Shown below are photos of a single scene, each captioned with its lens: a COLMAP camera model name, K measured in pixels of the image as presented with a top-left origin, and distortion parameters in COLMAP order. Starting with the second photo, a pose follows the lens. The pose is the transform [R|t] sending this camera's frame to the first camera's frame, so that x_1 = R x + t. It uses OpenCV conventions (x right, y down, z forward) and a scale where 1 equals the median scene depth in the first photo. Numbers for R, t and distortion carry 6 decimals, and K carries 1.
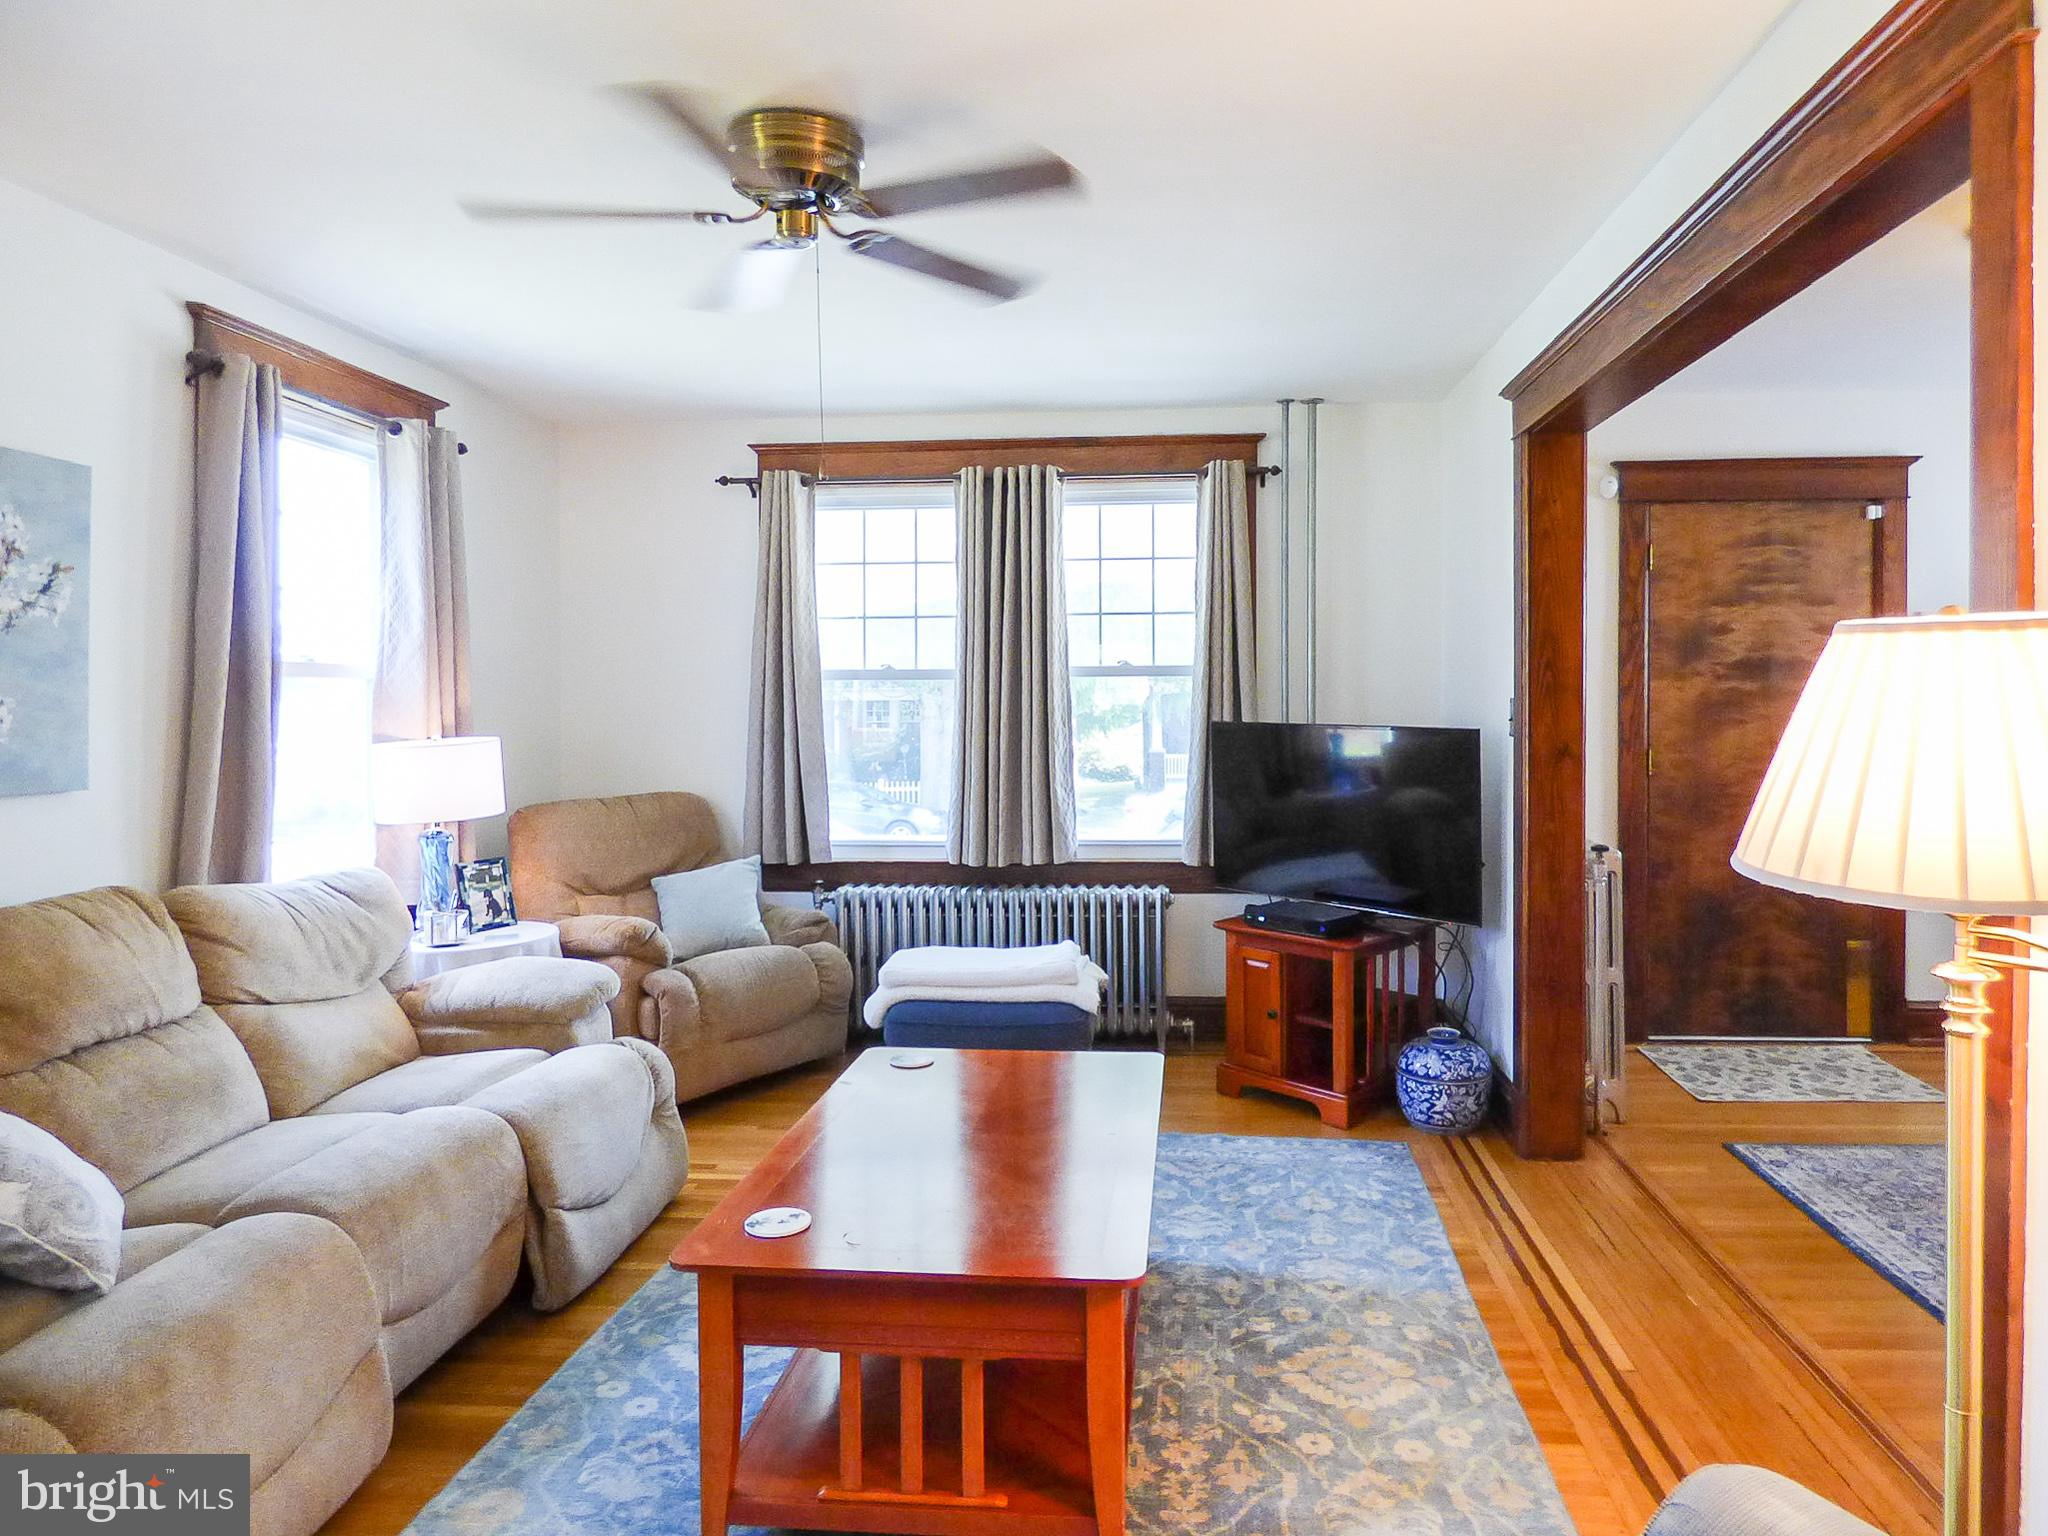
lens RADIAL K [[1285.7, 0, 1059.7], [0, 1285.7, 725.3], [0, 0, 1]] dist [-0.012058, -0.003050]
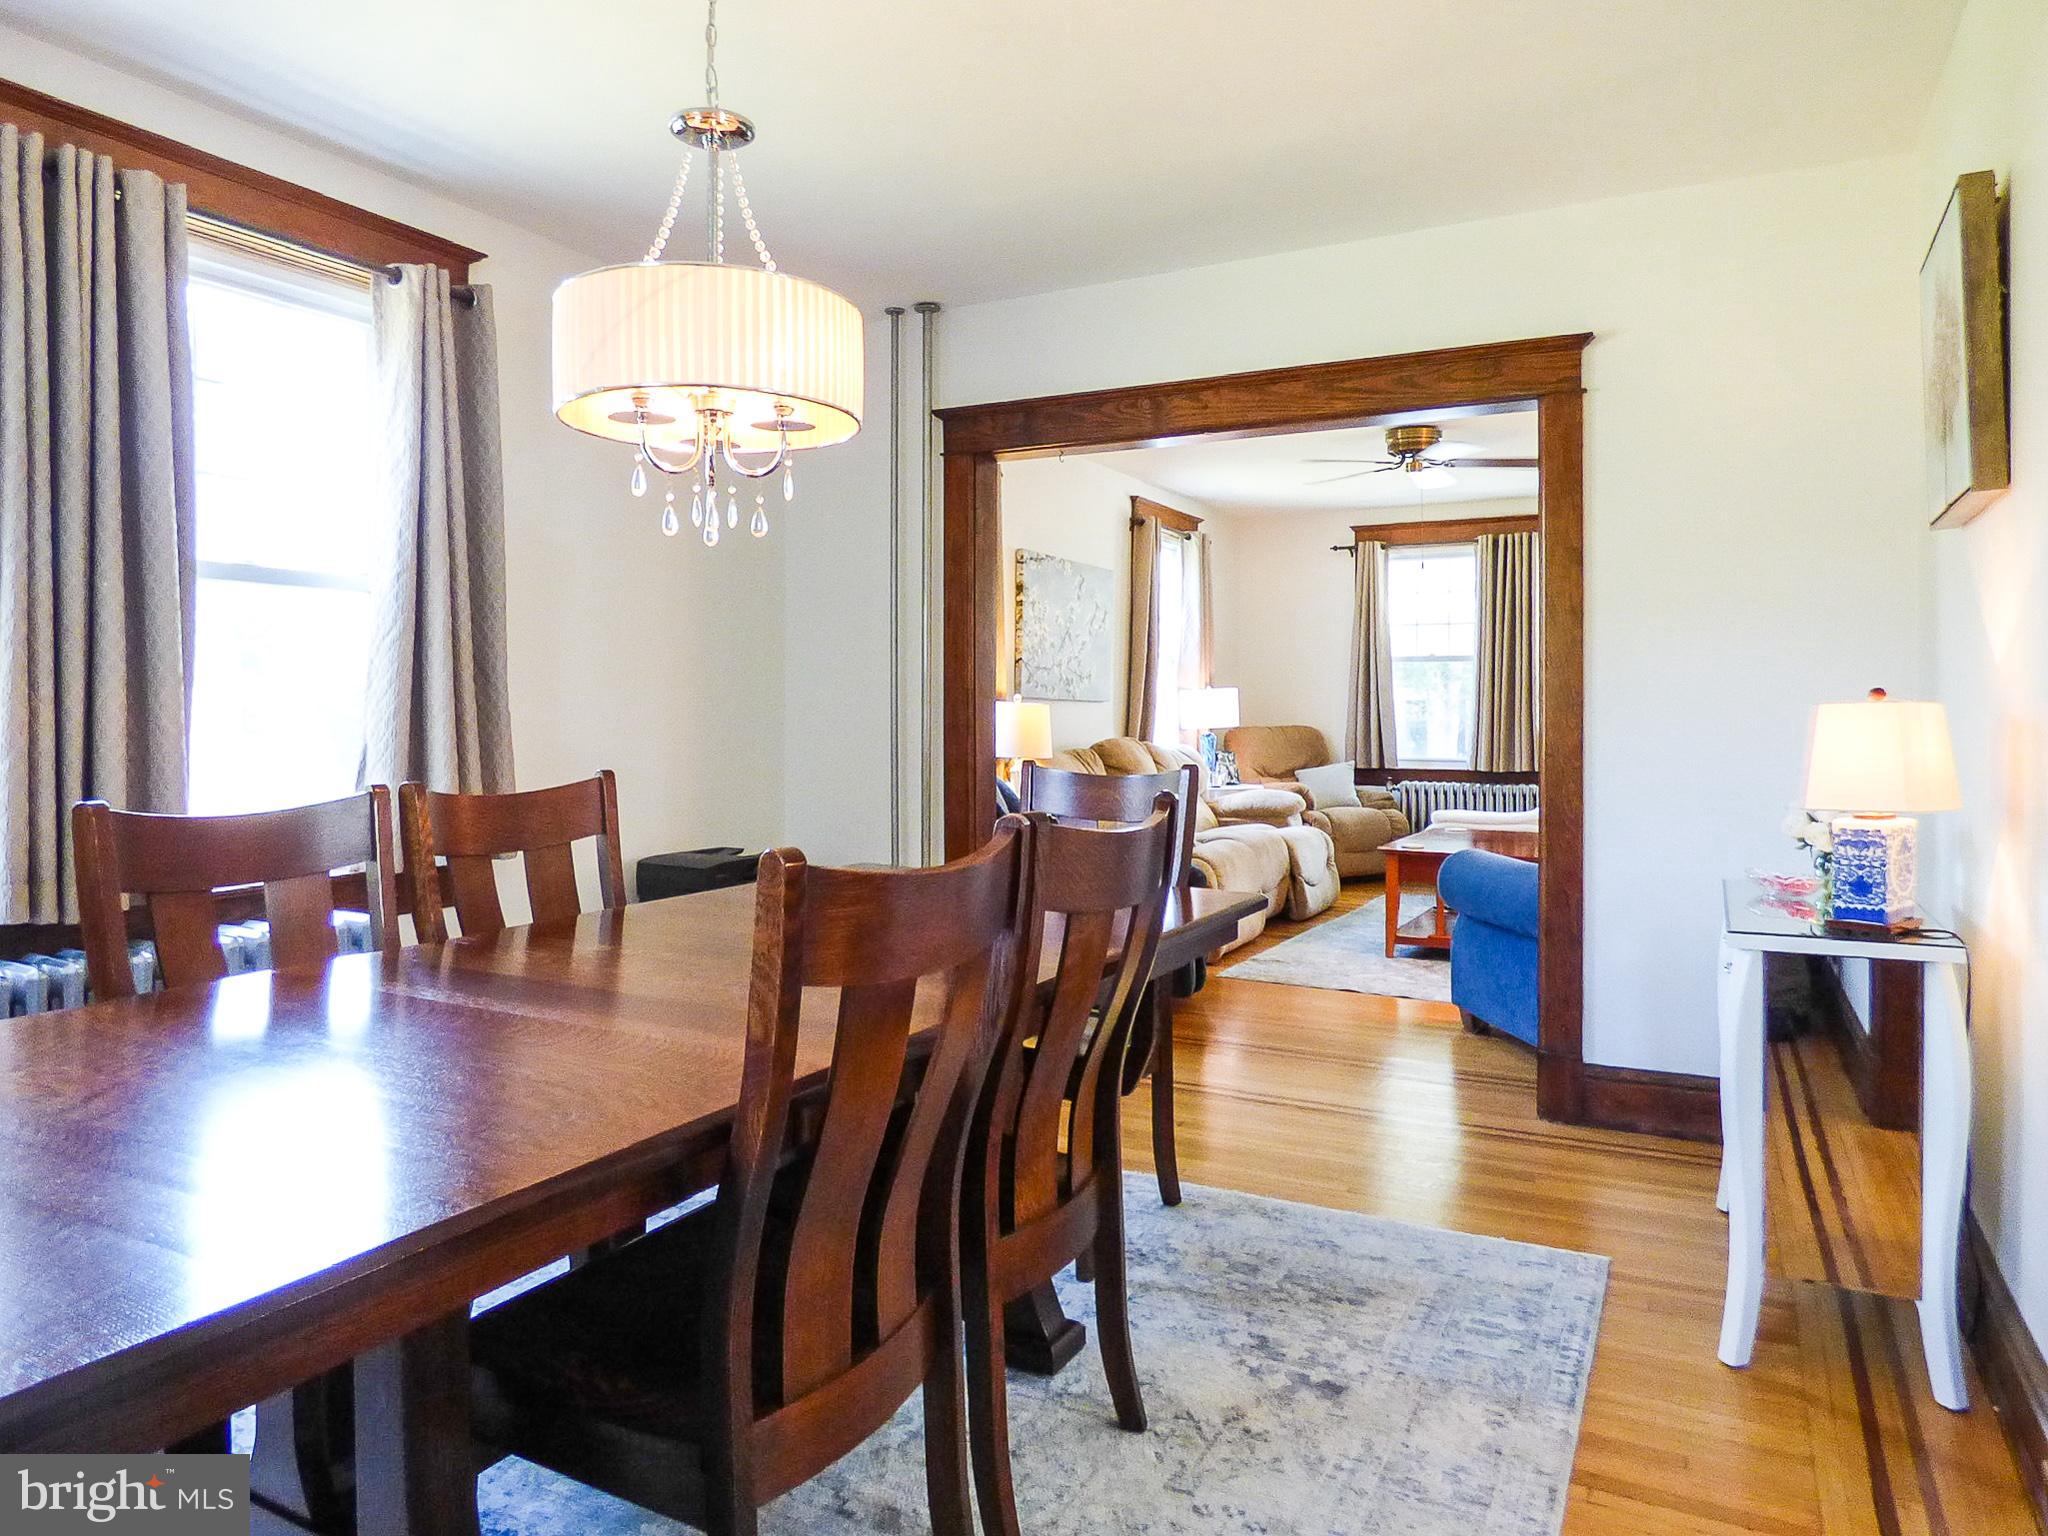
lens RADIAL K [[1255.8, 0, 1023.4], [0, 1255.8, 710.3], [0, 0, 1]] dist [-0.005570, -0.001853]
pose [[0.914934, 0.009557, -0.403491, 0.043903], [-0.015862, 0.999799, -0.012287, 0.061481], [0.403292, 0.017642, 0.914901, -0.778196]]
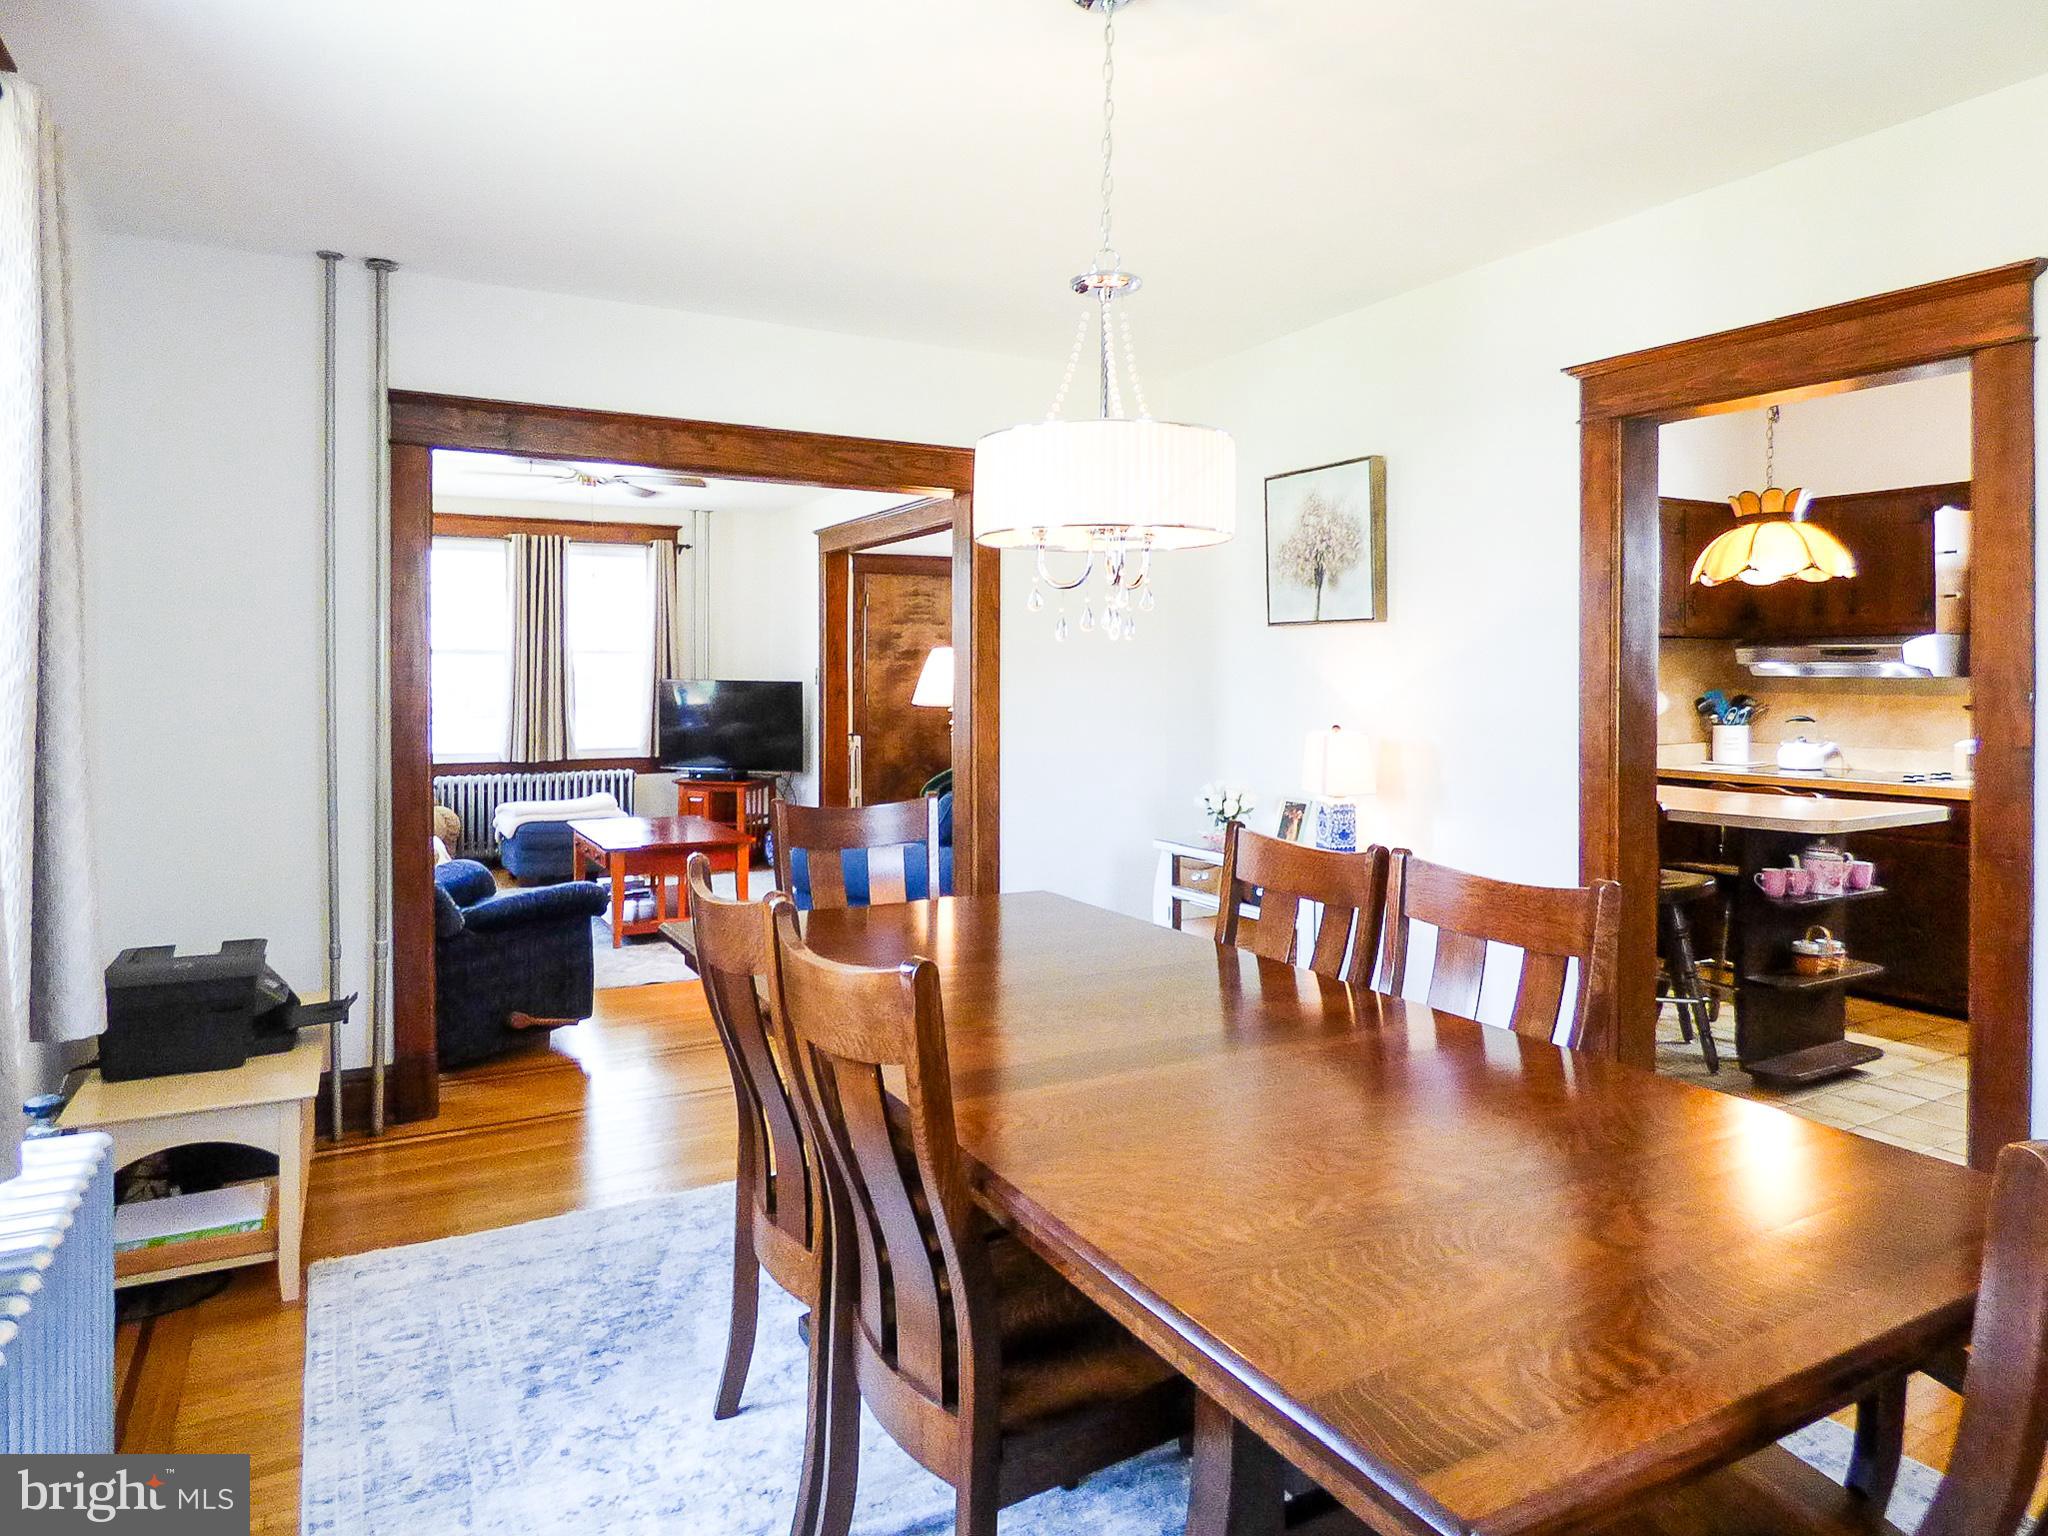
lens RADIAL K [[1275.7, 0, 967.9], [0, 1275.7, 674.9], [0, 0, 1]] dist [-0.004127, -0.001162]
pose [[0.848287, 0.003994, 0.529522, -0.486102], [0.005609, 0.999848, -0.016528, 0.023868], [-0.529507, 0.016991, 0.848135, -0.821156]]
